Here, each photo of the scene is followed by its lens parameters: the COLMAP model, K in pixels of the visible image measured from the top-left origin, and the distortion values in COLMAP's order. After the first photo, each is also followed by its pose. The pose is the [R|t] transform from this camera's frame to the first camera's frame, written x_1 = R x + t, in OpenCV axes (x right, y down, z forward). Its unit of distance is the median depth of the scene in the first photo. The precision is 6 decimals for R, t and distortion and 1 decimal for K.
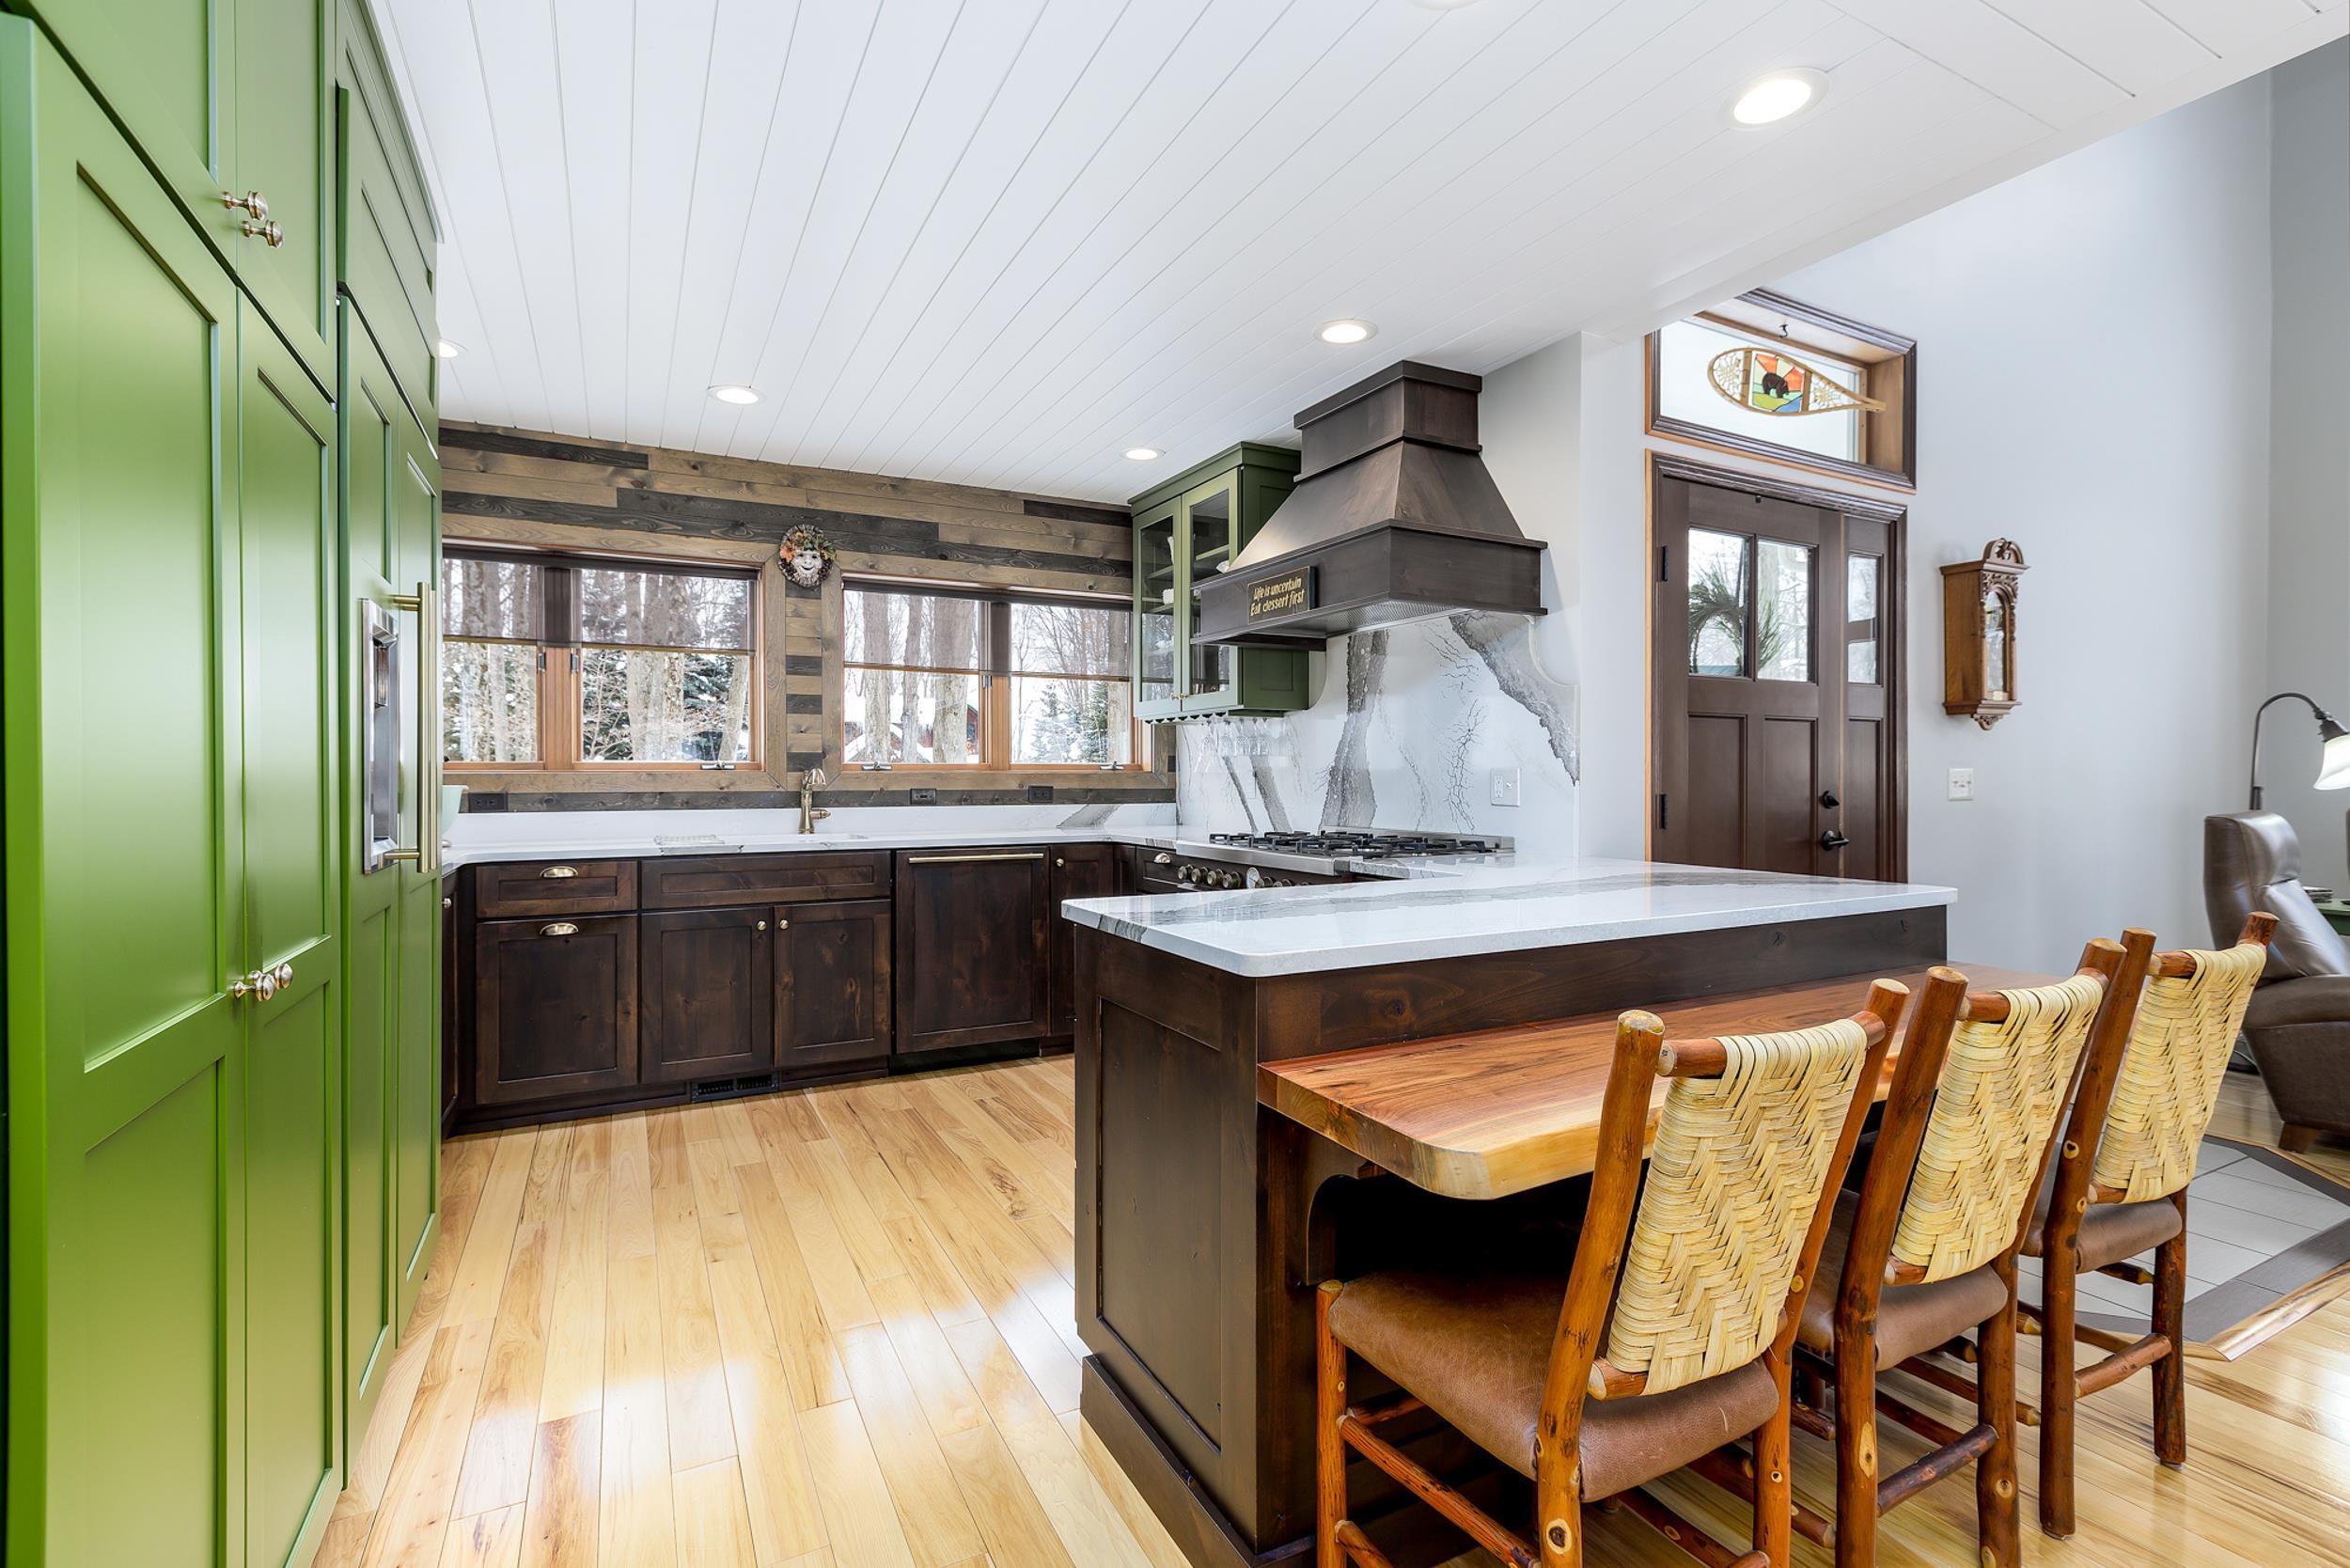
lens RADIAL K [[1060.6, 0, 1176.2], [0, 1060.6, 774.5], [0, 0, 1]] dist [0.002915, -0.001431]
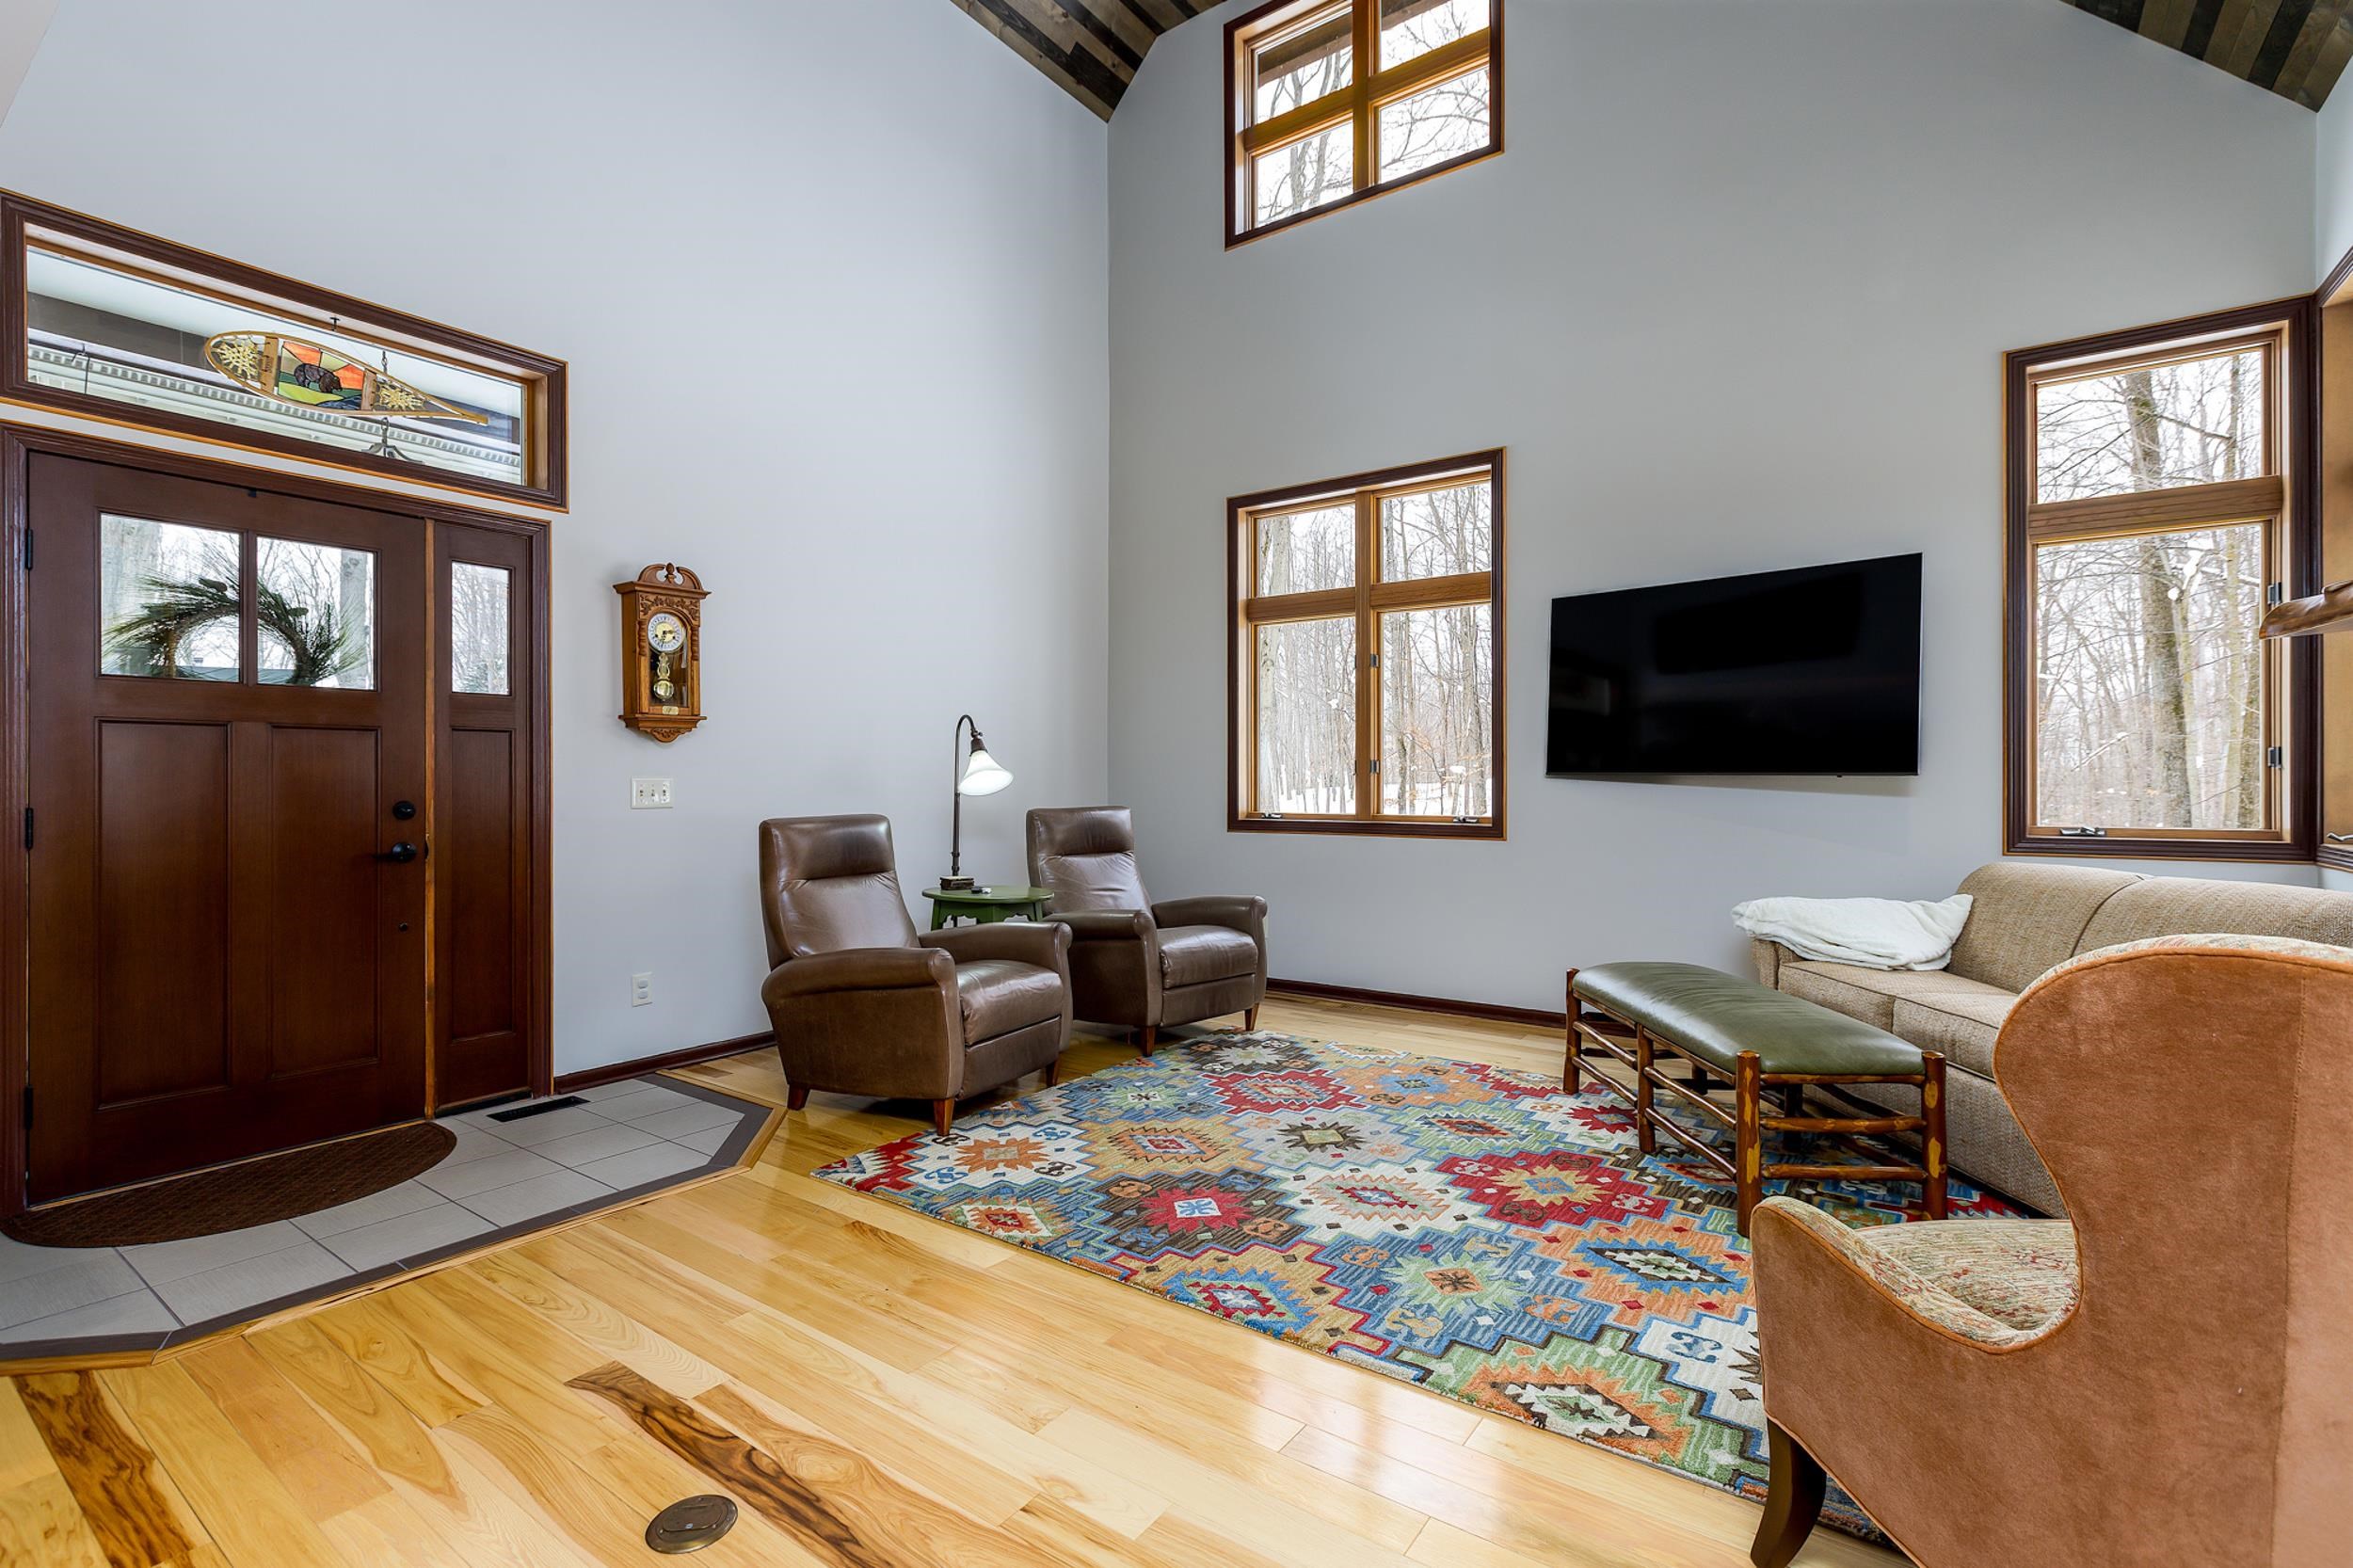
lens RADIAL K [[1061.9, 0, 1183.7], [0, 1061.9, 783.9], [0, 0, 1]] dist [0.002915, -0.001431]
pose [[0.893745, -0.003434, 0.448562, 0.730653], [0.002234, 0.999992, 0.003204, -0.002392], [-0.448570, -0.001861, 0.893746, -0.183531]]
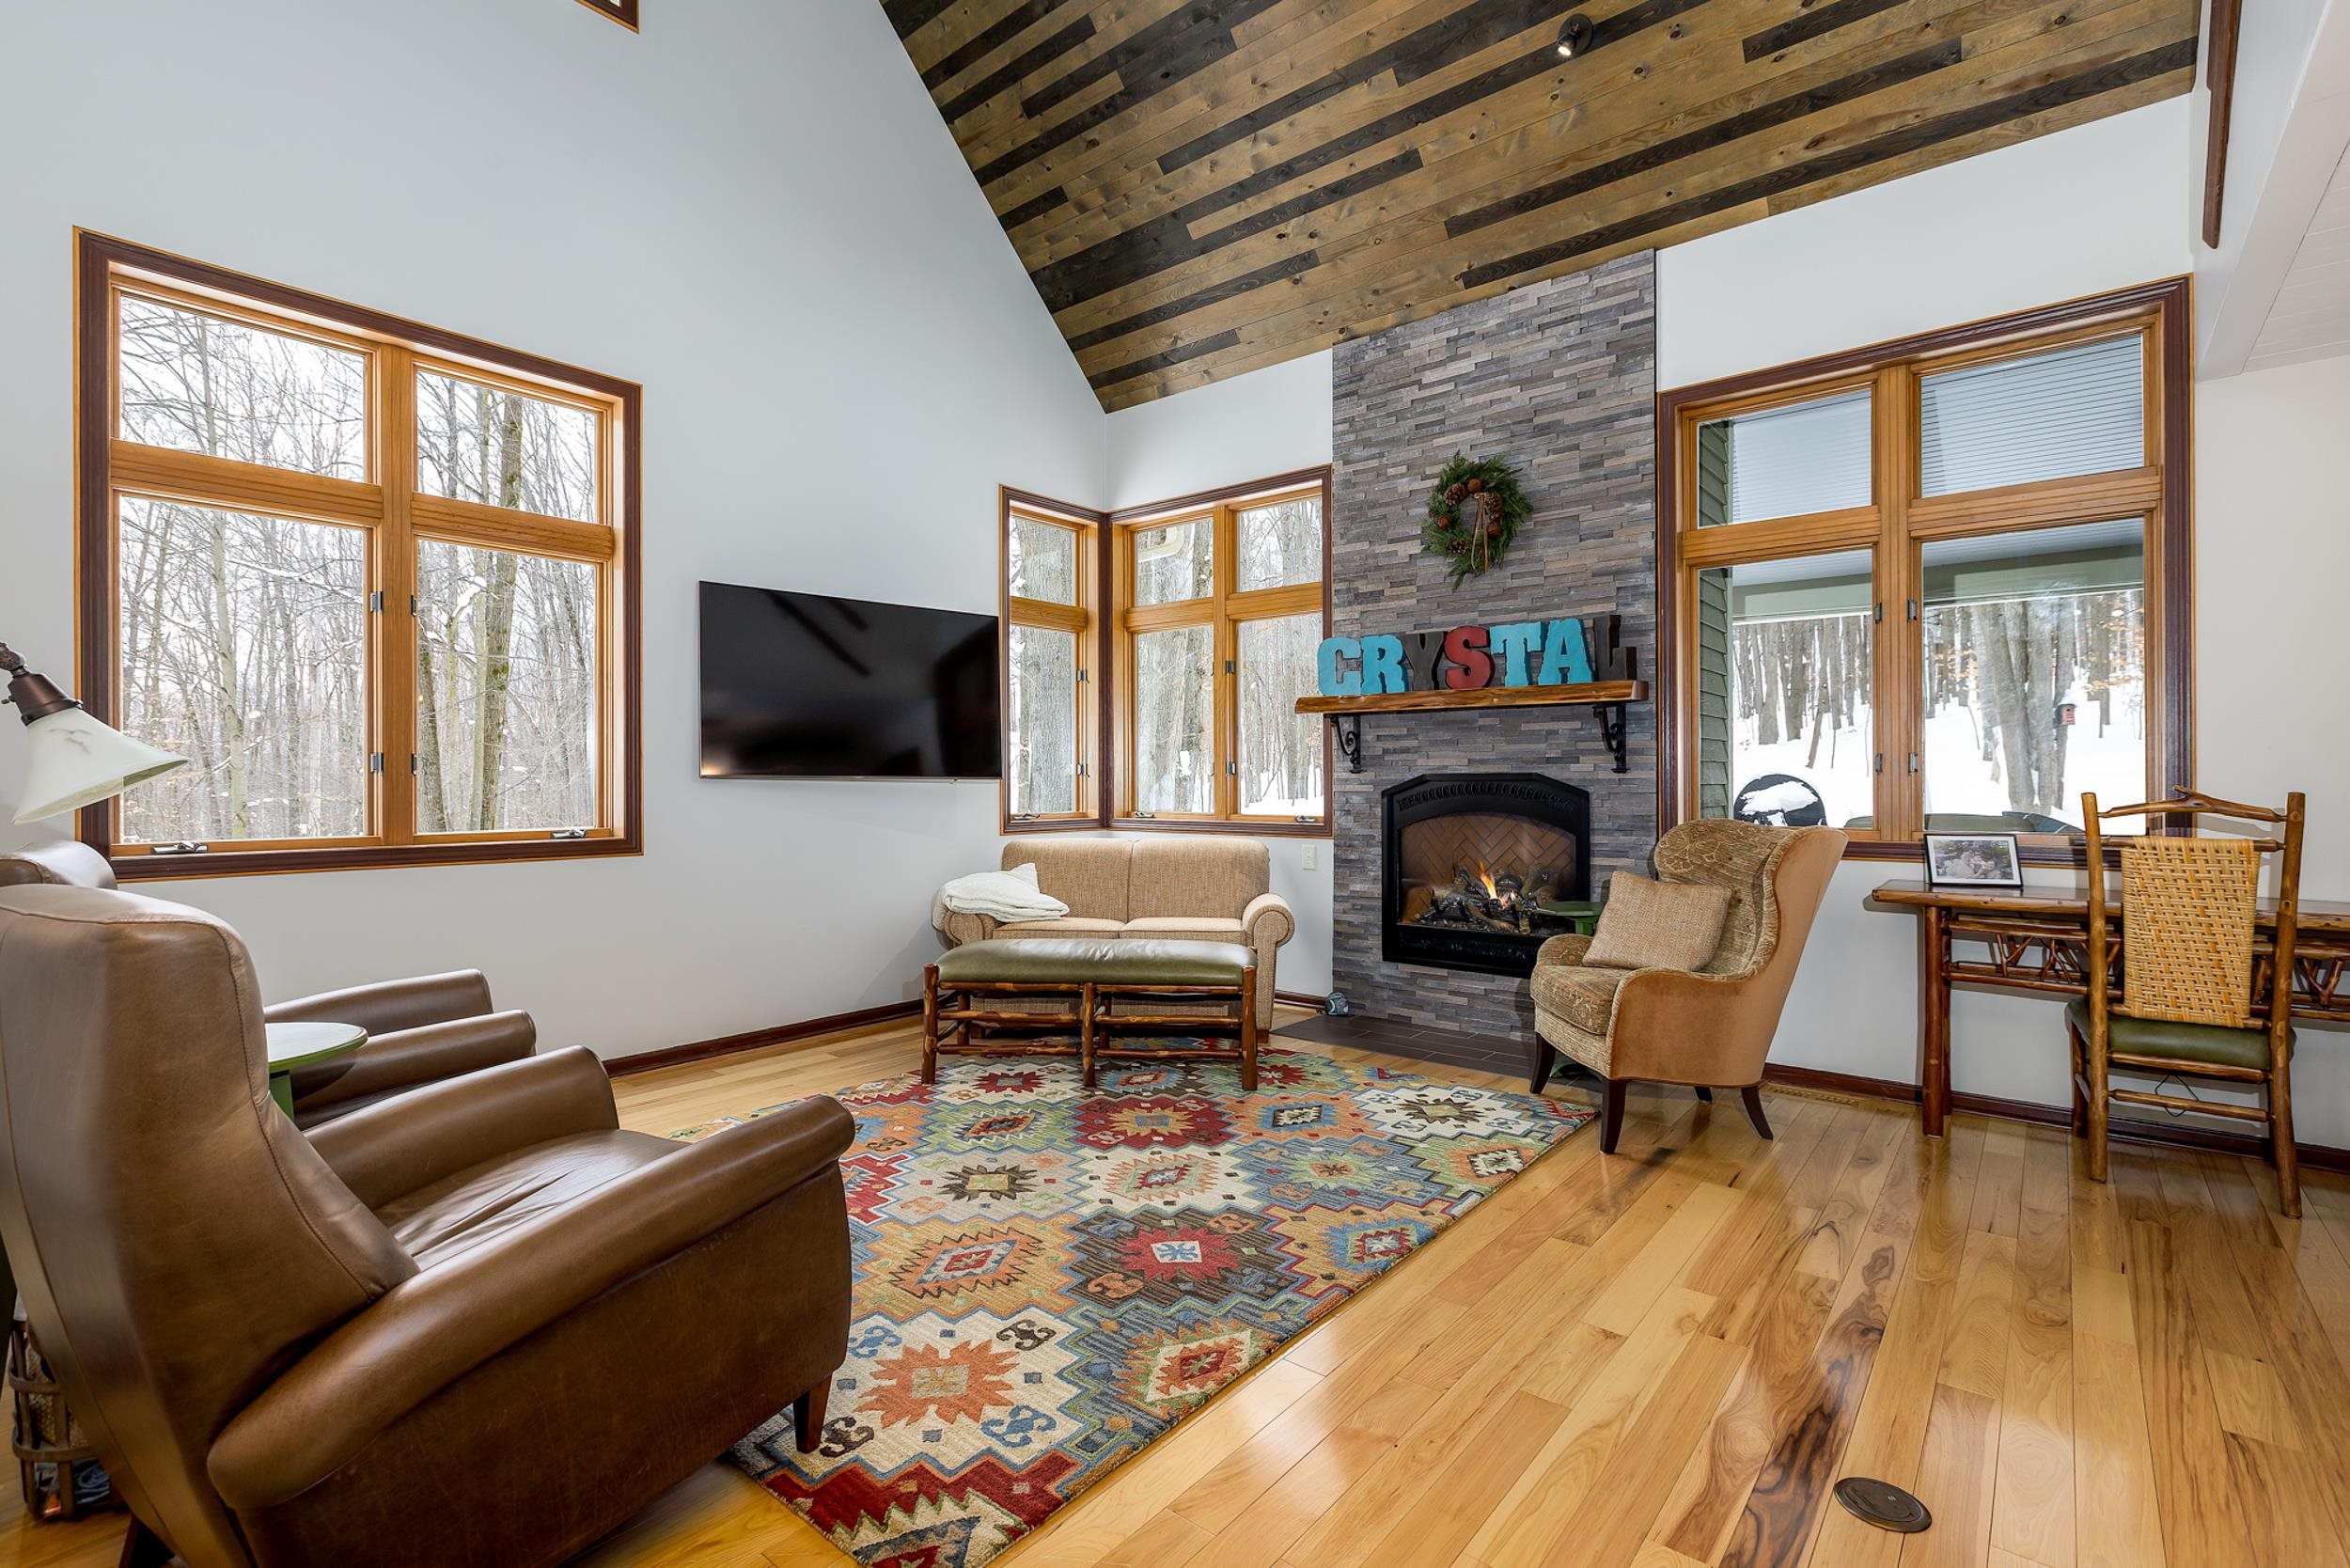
lens RADIAL K [[1060.6, 0, 1169.2], [0, 1060.6, 782.2], [0, 0, 1]] dist [0.002915, -0.001431]
pose [[-0.376915, -0.001069, 0.926247, 0.460693], [0.000941, 0.999998, 0.001537, -0.004309], [-0.926247, 0.001451, -0.376914, 0.687212]]
